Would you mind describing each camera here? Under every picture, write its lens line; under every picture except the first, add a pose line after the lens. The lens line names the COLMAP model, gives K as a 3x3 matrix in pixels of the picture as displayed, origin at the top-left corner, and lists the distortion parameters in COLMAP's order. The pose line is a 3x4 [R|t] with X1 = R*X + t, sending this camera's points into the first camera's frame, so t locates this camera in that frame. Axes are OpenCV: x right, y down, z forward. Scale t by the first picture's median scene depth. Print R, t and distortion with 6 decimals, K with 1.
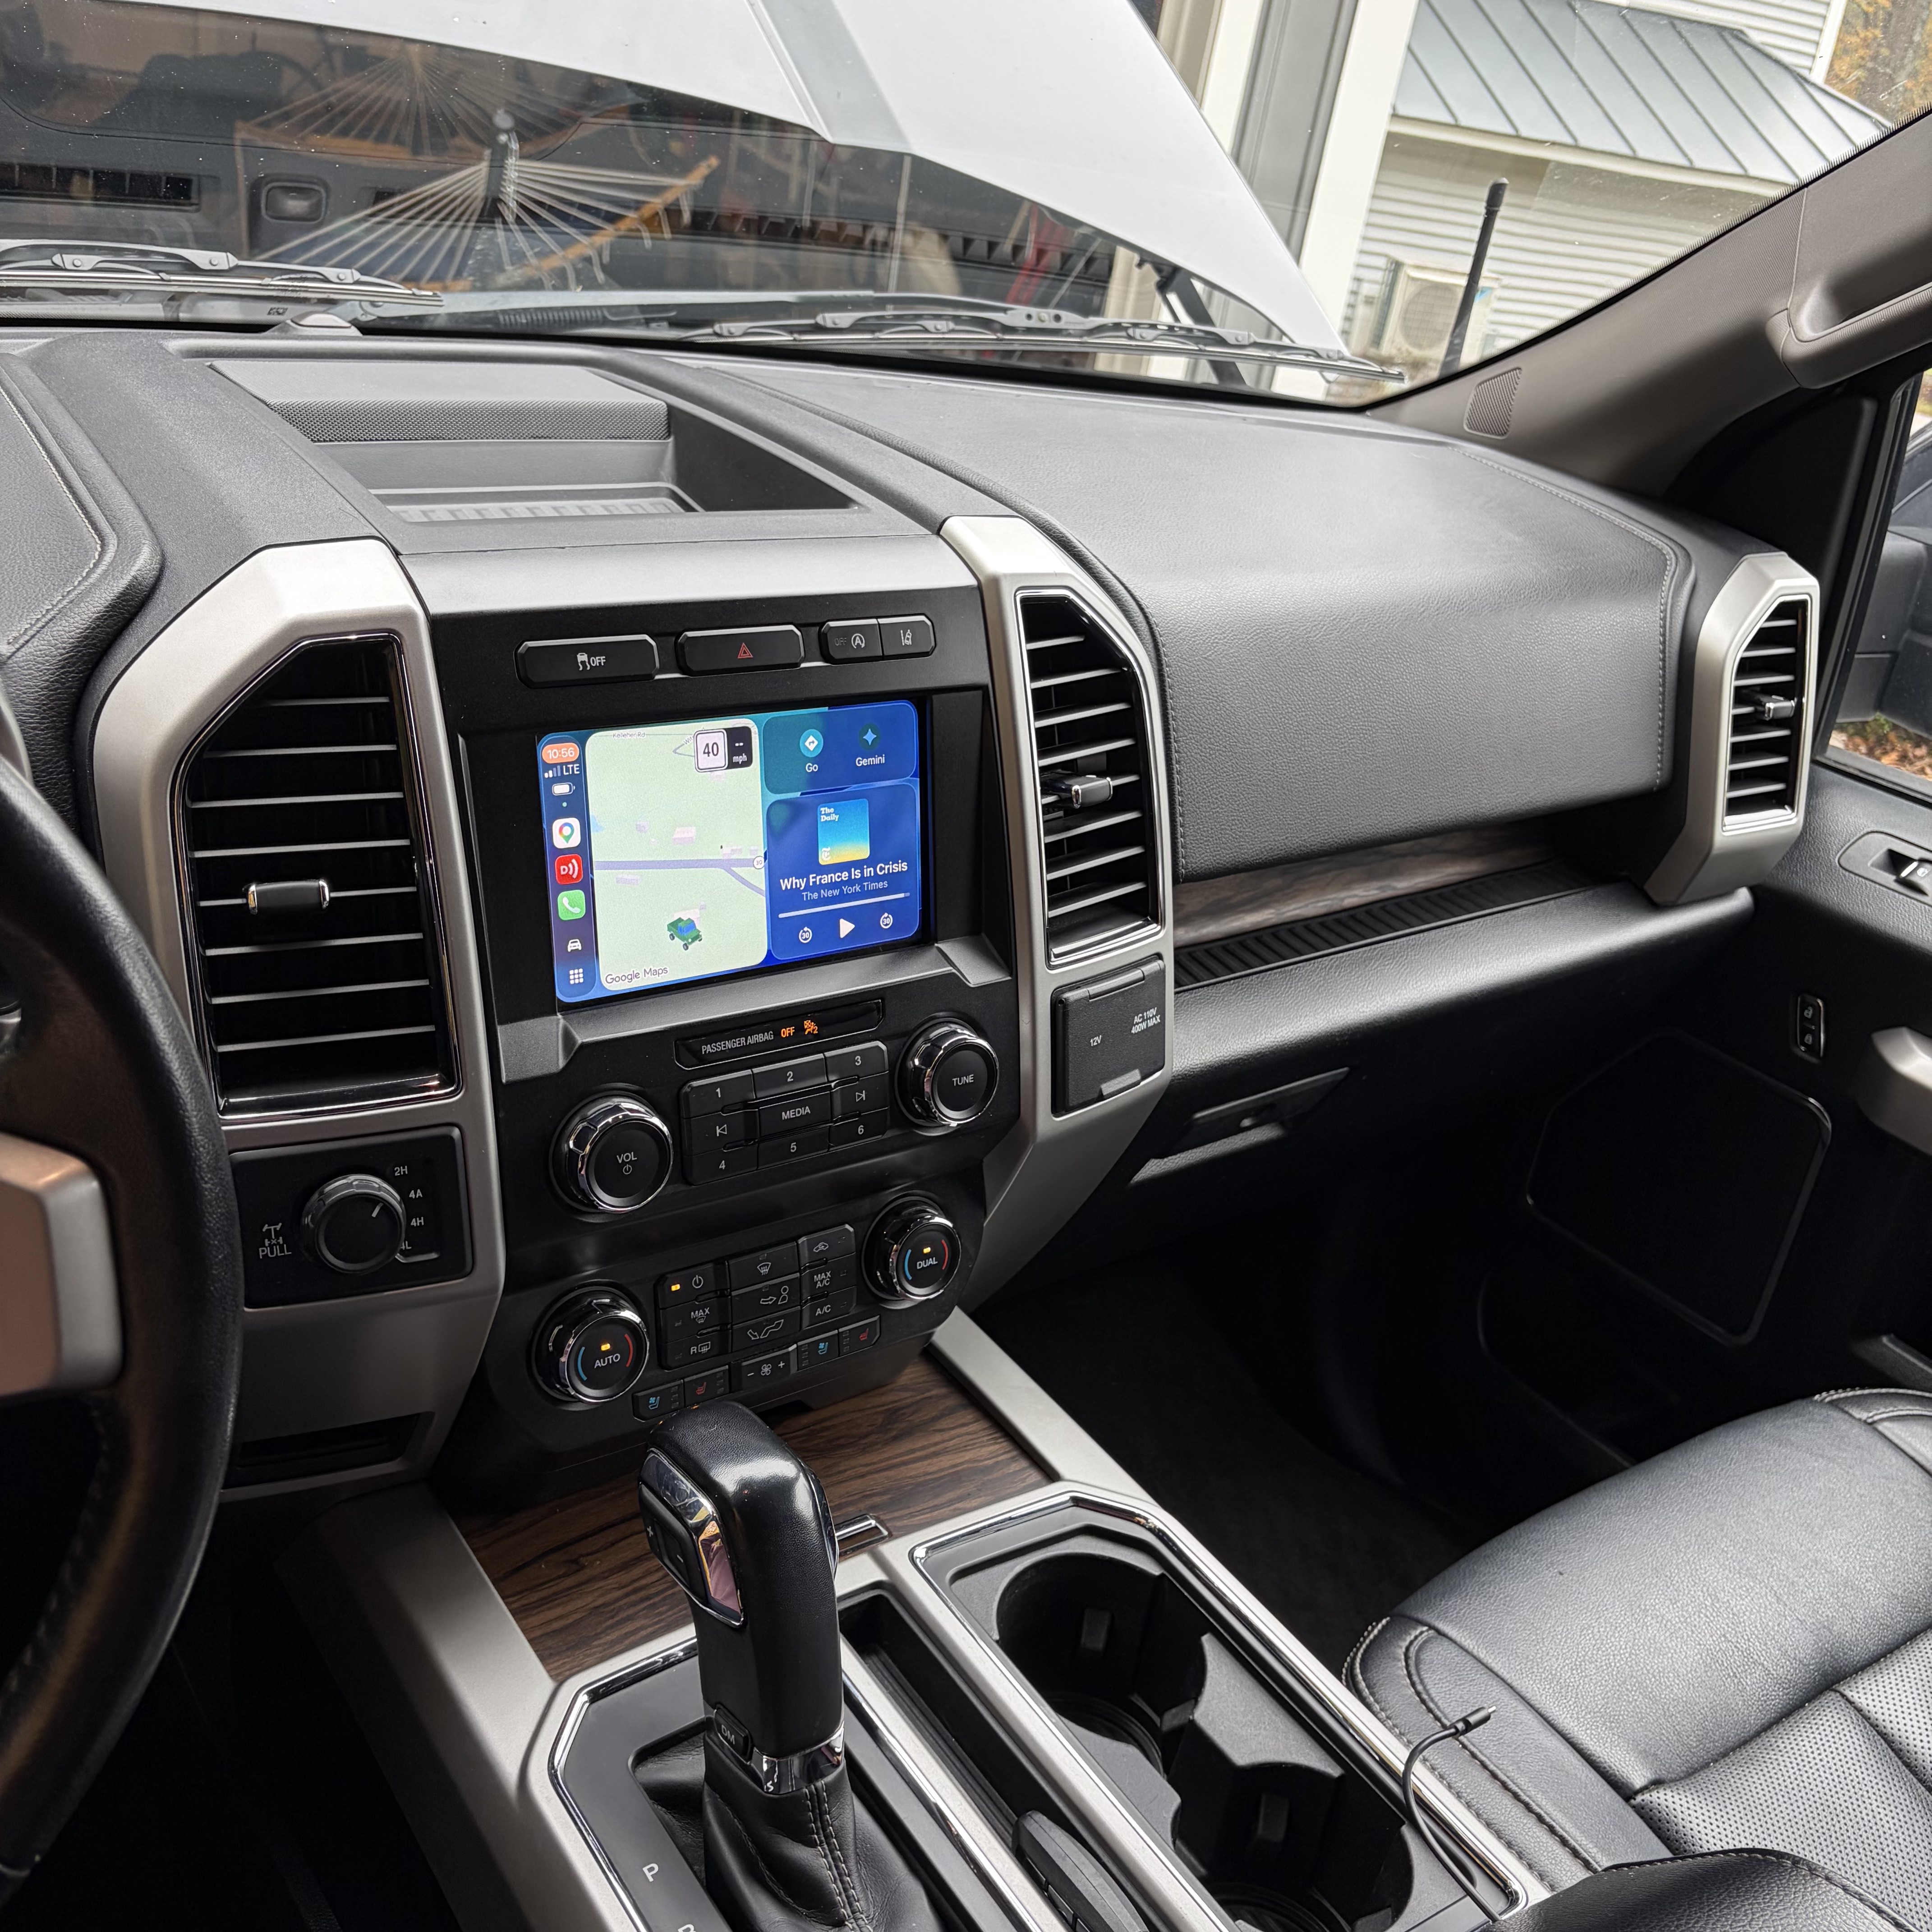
lens RADIAL K [[1948.0, 0, 966.0], [0, 1948.0, 966.0], [0, 0, 1]] dist [0.009319, -0.013475]
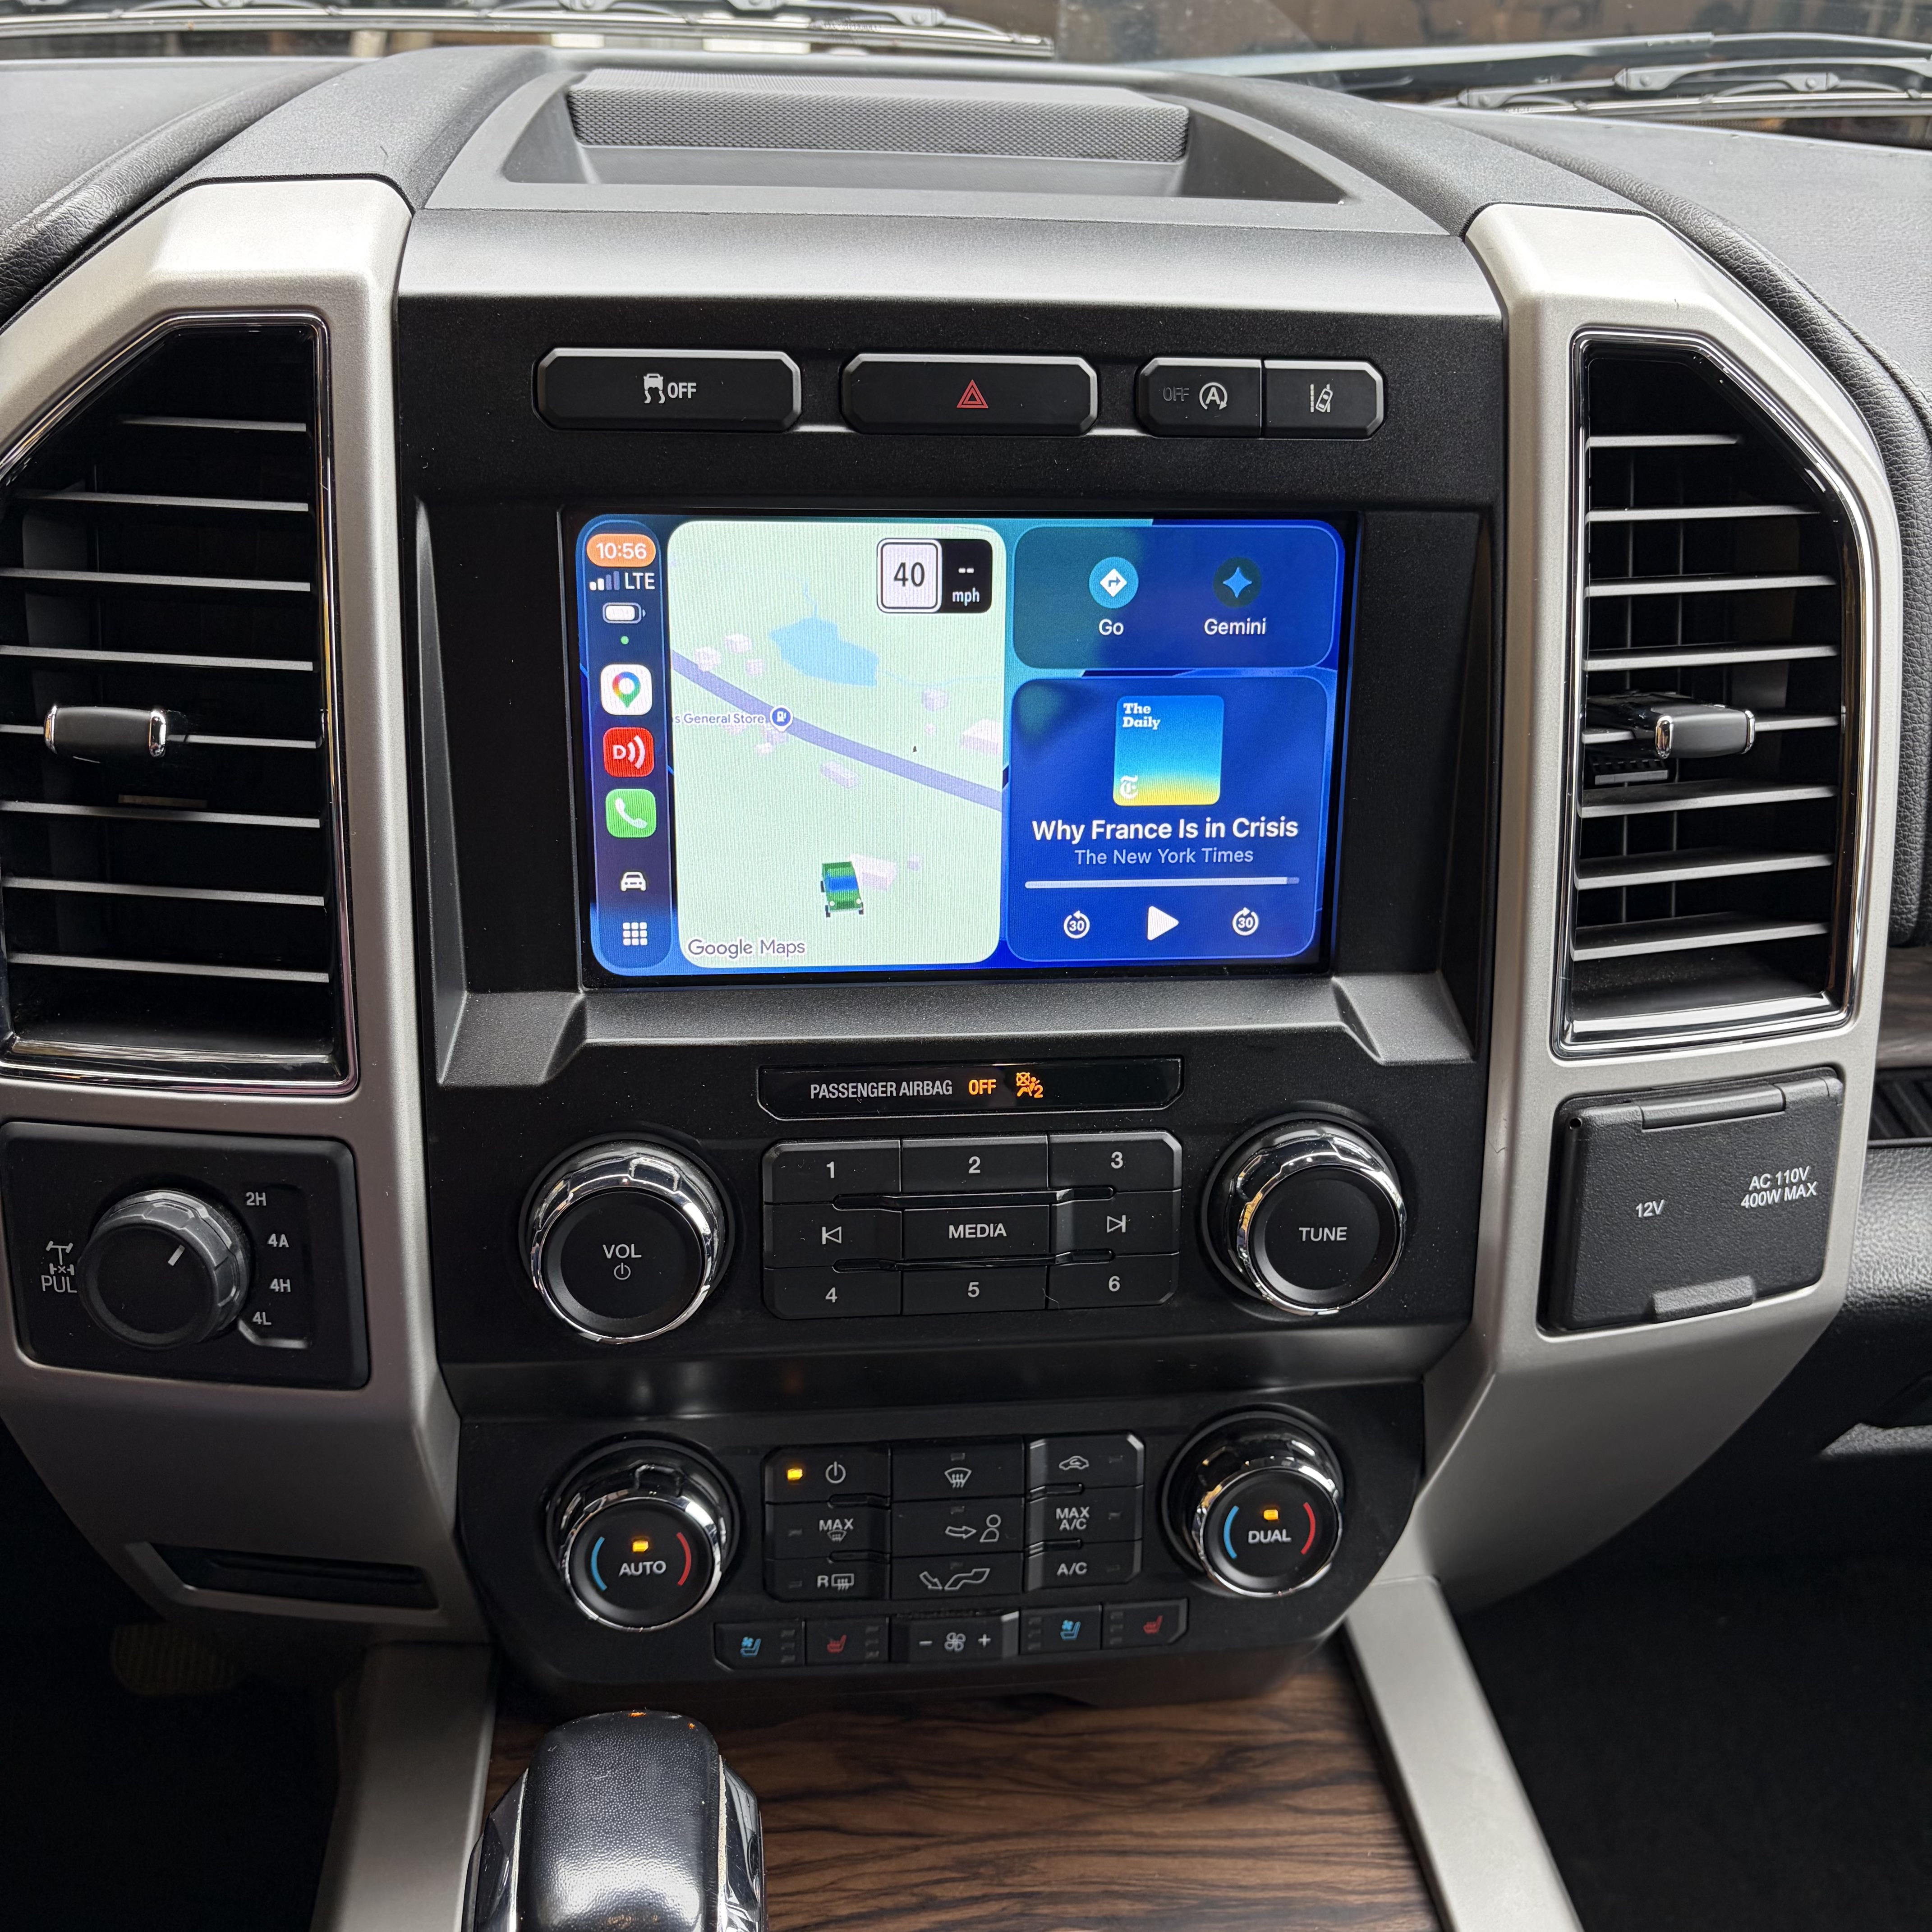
lens RADIAL K [[2001.7, 0, 889.3], [0, 2001.7, 962.9], [0, 0, 1]] dist [0.084474, -0.326337]
pose [[0.862853, 0.142351, -0.484996, 0.156891], [-0.145451, 0.988865, 0.031471, -0.015586], [0.484075, 0.043388, 0.873950, 0.466337]]
